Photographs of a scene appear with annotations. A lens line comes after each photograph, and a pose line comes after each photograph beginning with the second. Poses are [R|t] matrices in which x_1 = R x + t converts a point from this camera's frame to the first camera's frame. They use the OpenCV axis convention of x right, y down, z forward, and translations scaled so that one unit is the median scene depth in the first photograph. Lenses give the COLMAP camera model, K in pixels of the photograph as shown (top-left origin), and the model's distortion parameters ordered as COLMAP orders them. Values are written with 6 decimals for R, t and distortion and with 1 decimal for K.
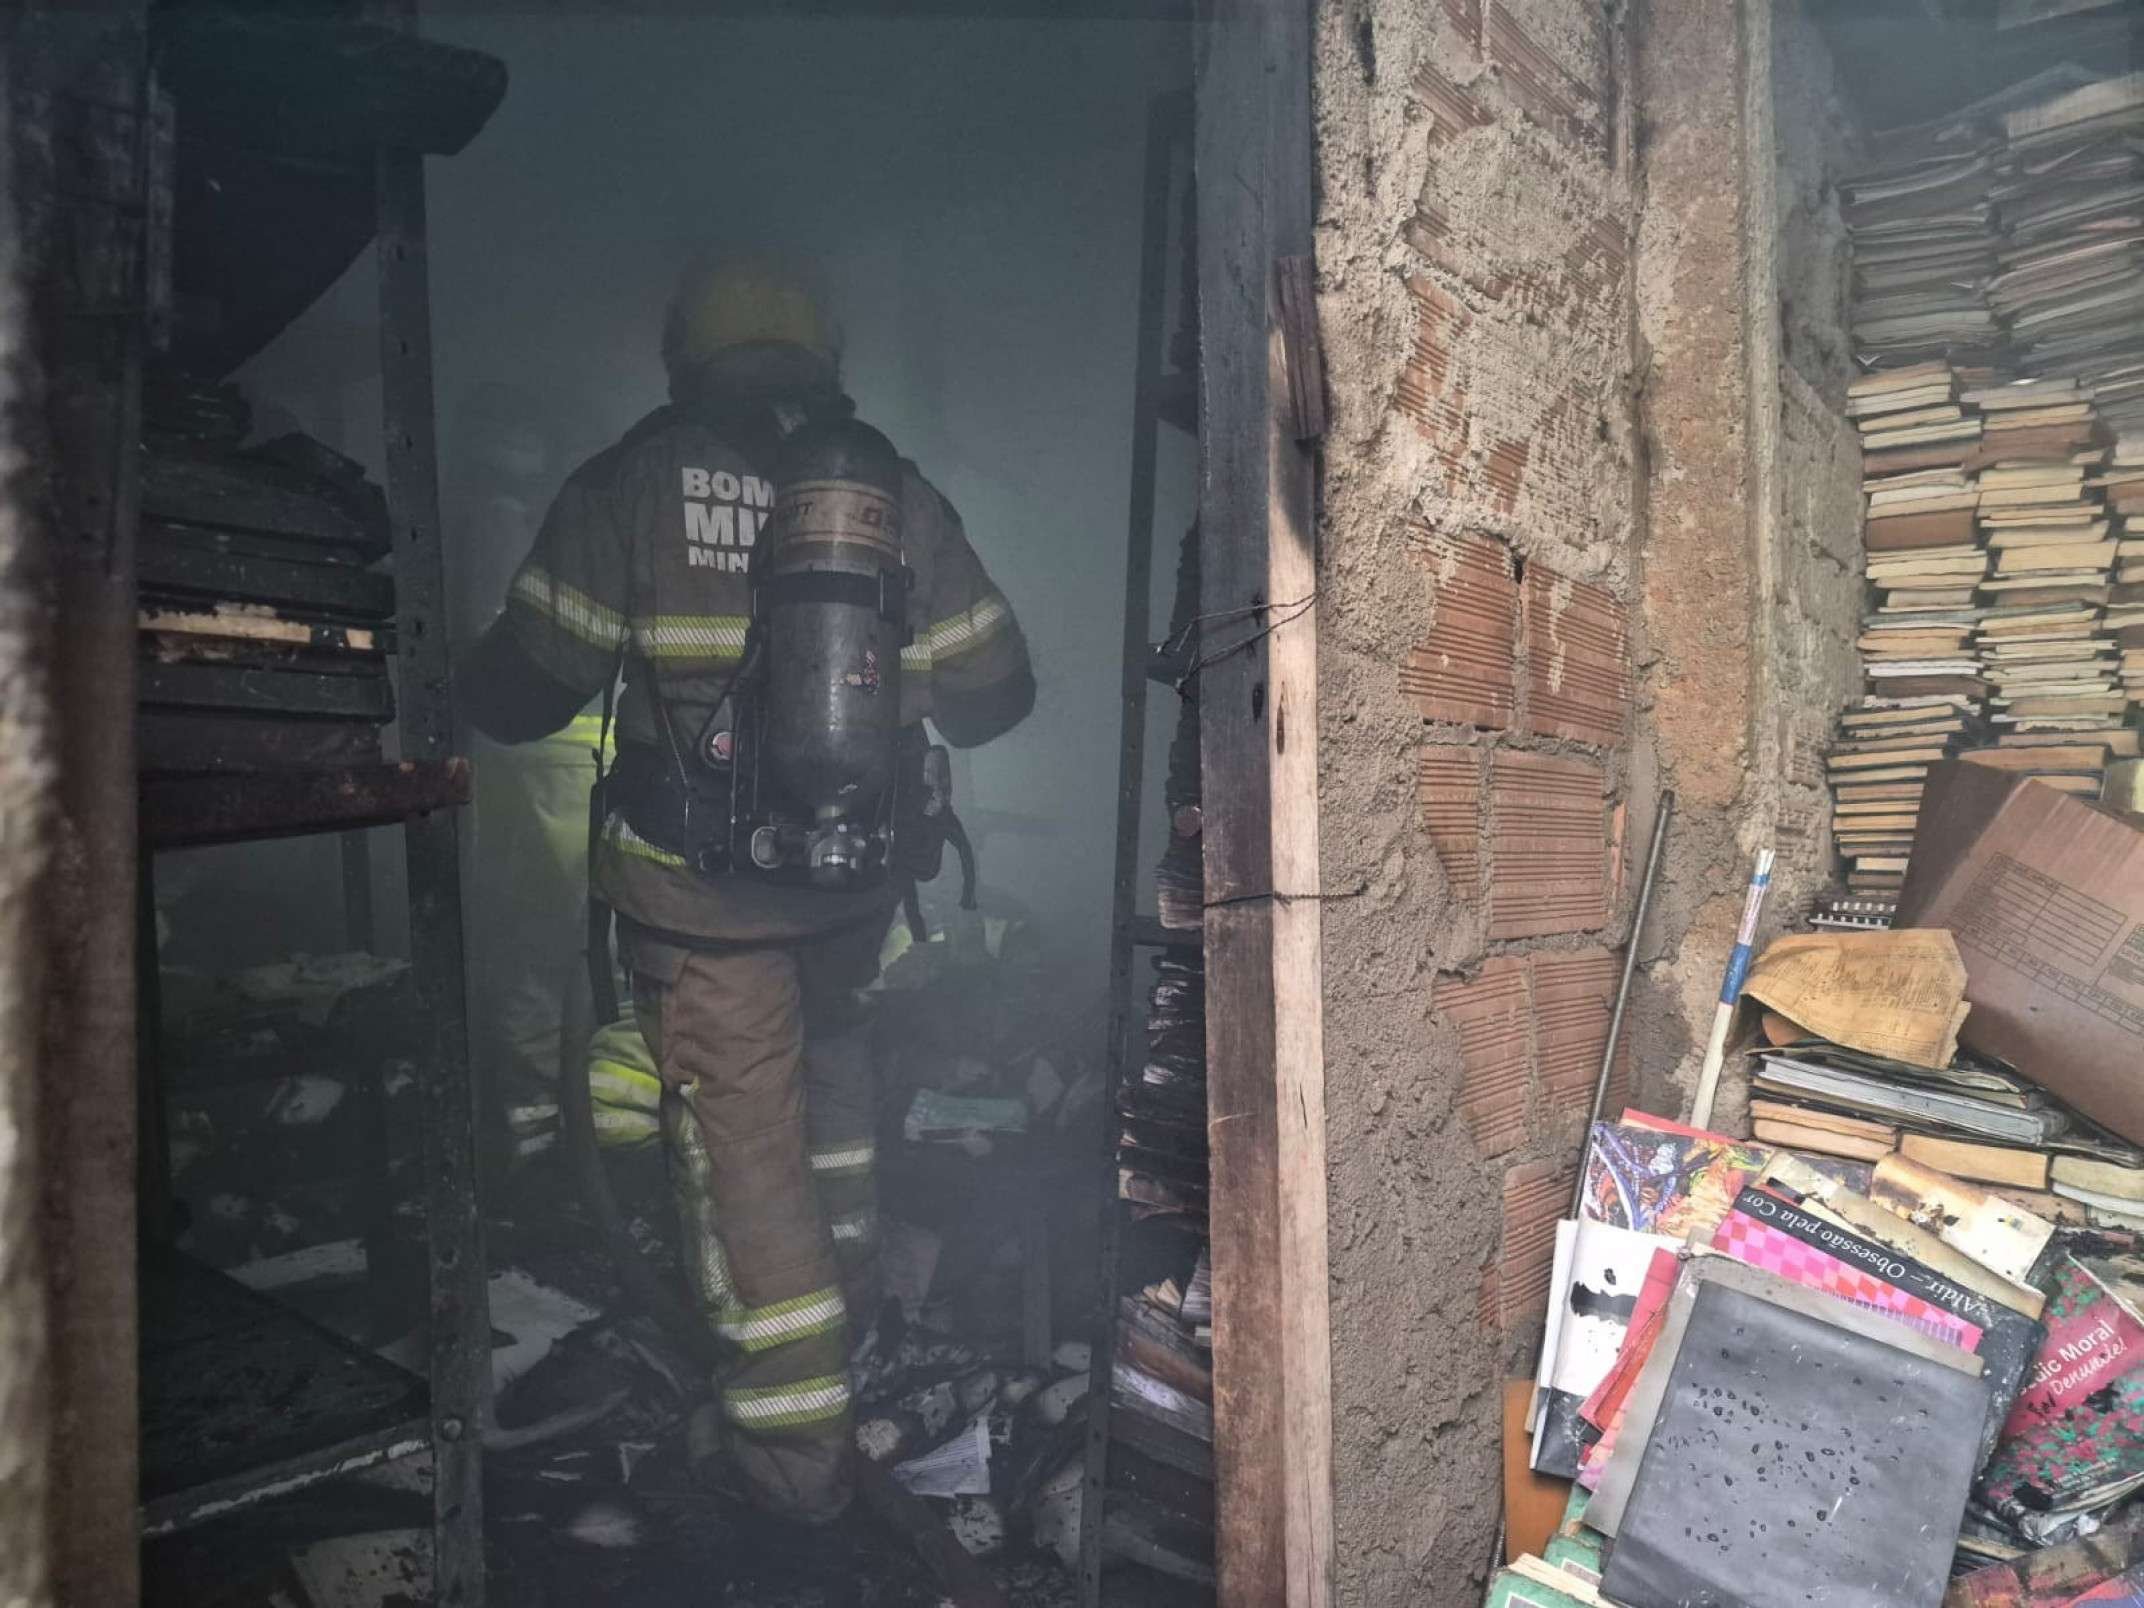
lens RADIAL K [[1409.6, 0, 1068.5], [0, 1409.6, 827.5], [0, 0, 1]] dist [0.007951, 0.000839]
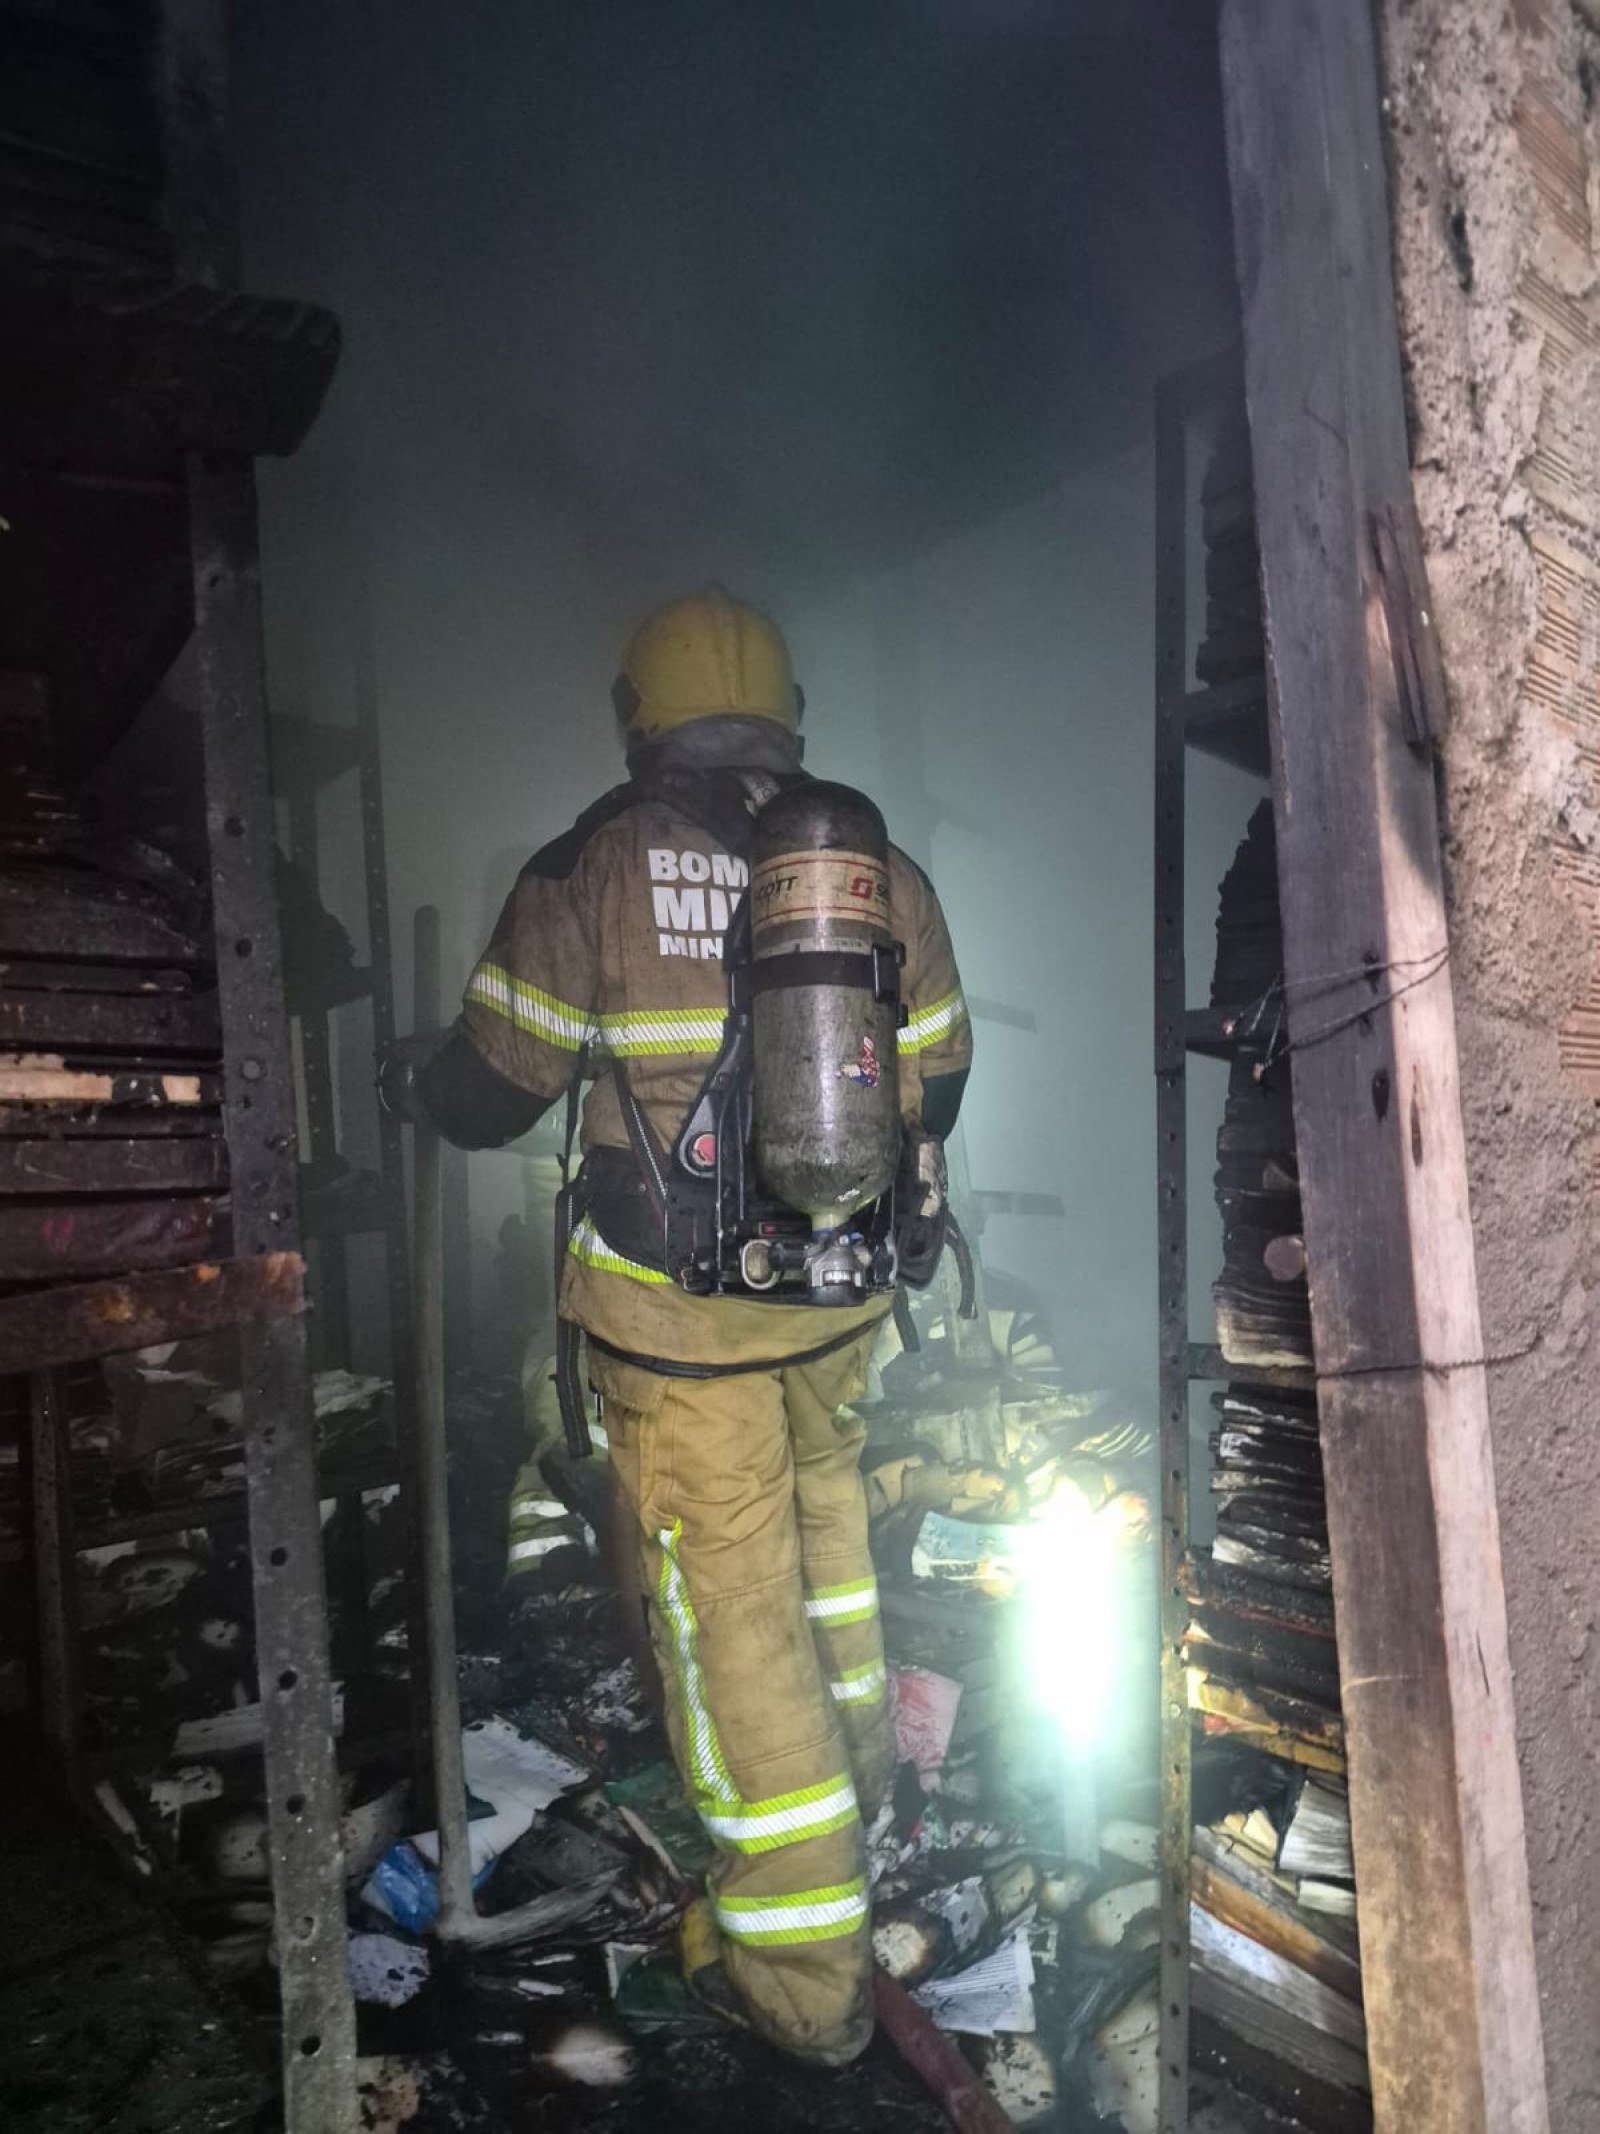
lens RADIAL K [[1403.0, 0, 800.0], [0, 1403.0, 1067.0], [0, 0, 1]] dist [0.007951, 0.000839]
pose [[0.981811, -0.045977, -0.184211, -0.022159], [0.029030, 0.995181, -0.093663, -0.038167], [0.187630, 0.086611, 0.978414, 0.198724]]
